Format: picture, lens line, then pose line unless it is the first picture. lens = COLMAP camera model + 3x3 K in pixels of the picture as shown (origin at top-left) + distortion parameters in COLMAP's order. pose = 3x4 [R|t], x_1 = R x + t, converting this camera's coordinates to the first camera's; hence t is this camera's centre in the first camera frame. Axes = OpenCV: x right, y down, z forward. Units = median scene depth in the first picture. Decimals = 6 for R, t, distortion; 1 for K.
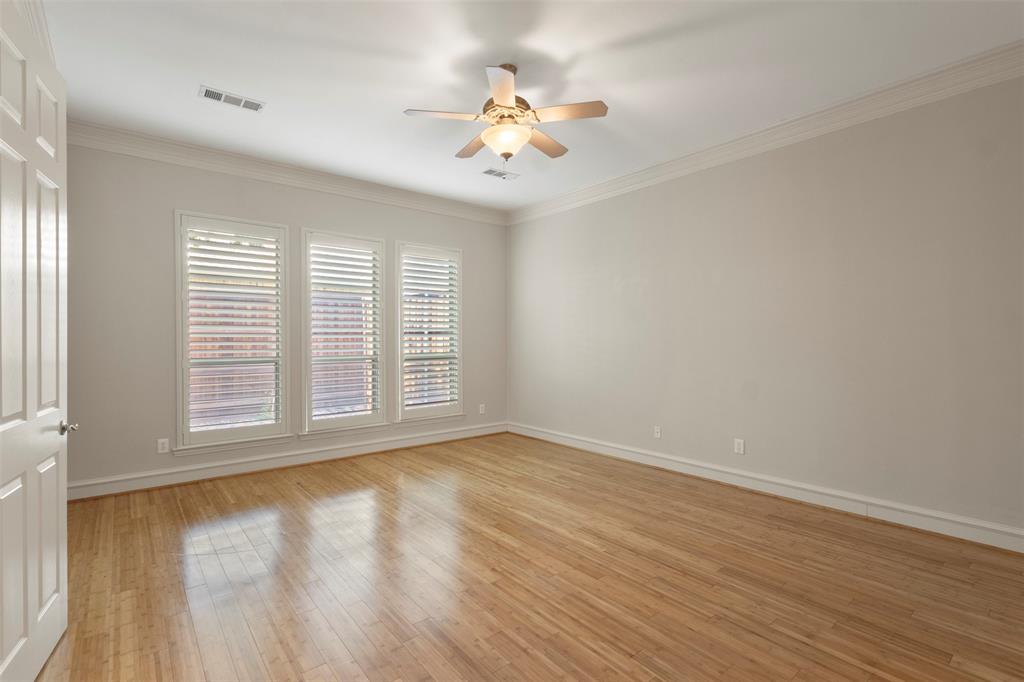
lens RADIAL K [[474.5, 0, 512.0], [0, 474.5, 346.6], [0, 0, 1]] dist [-0.000763, 0.001030]
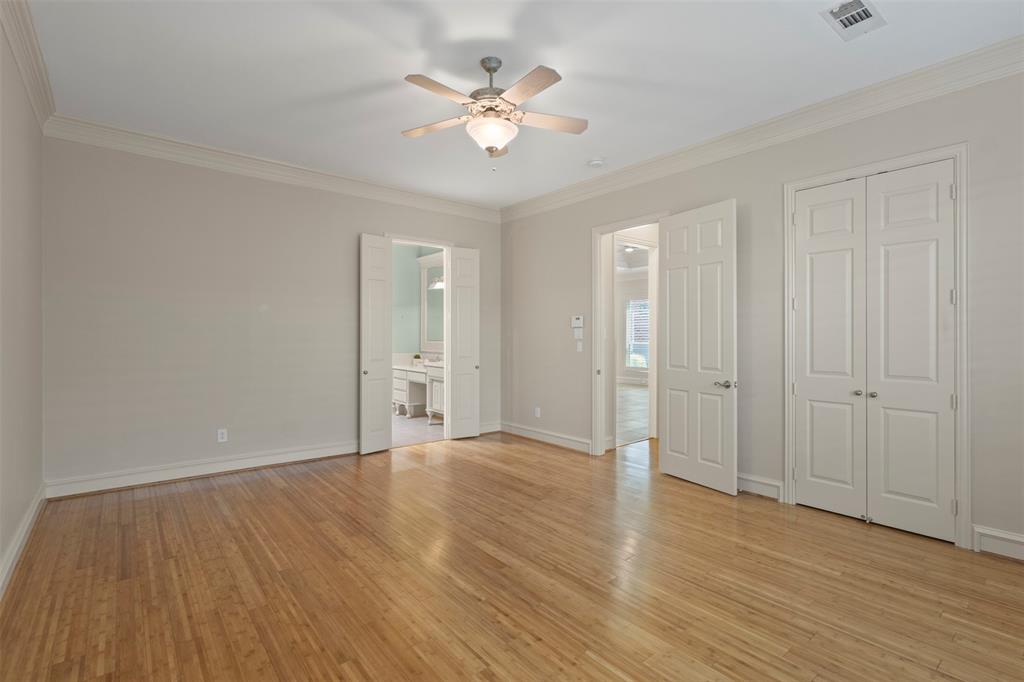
lens RADIAL K [[474.5, 0, 505.1], [0, 474.5, 334.0], [0, 0, 1]] dist [-0.000763, 0.001030]
pose [[-0.999915, -0.003838, 0.012498, -0.046083], [-0.003754, 0.999970, 0.006776, -0.025999], [-0.012523, 0.006729, -0.999899, 1.766637]]
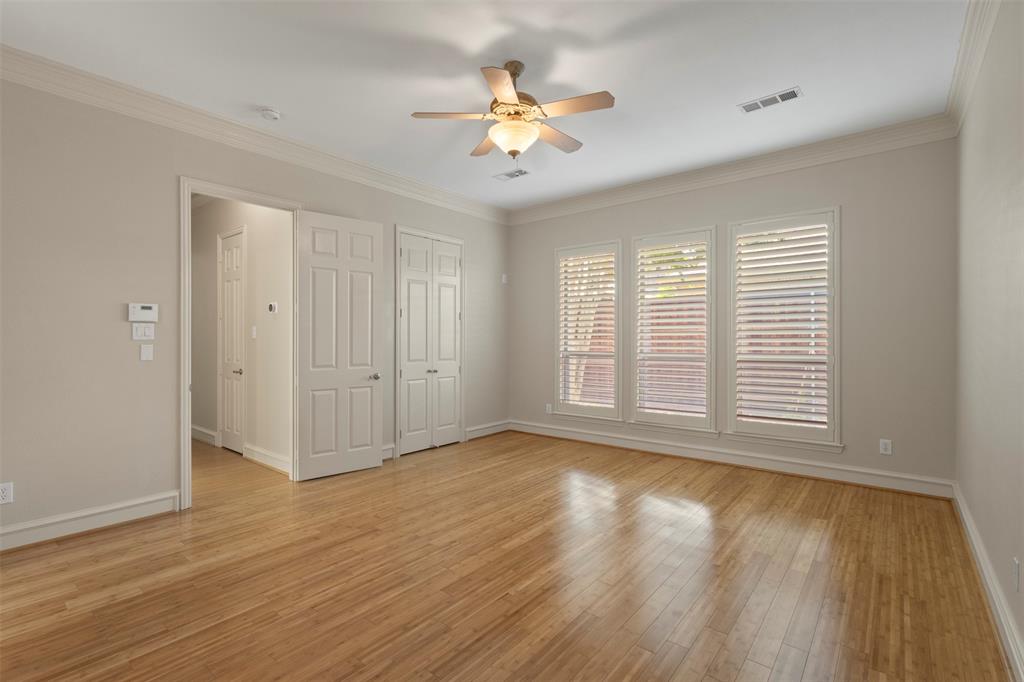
lens RADIAL K [[474.5, 0, 503.4], [0, 474.5, 338.0], [0, 0, 1]] dist [-0.000763, 0.001030]
pose [[0.182481, -0.000356, -0.983209, 0.860788], [-0.010333, 0.999944, -0.002279, -0.009926], [0.983155, 0.010576, 0.182467, 0.716088]]
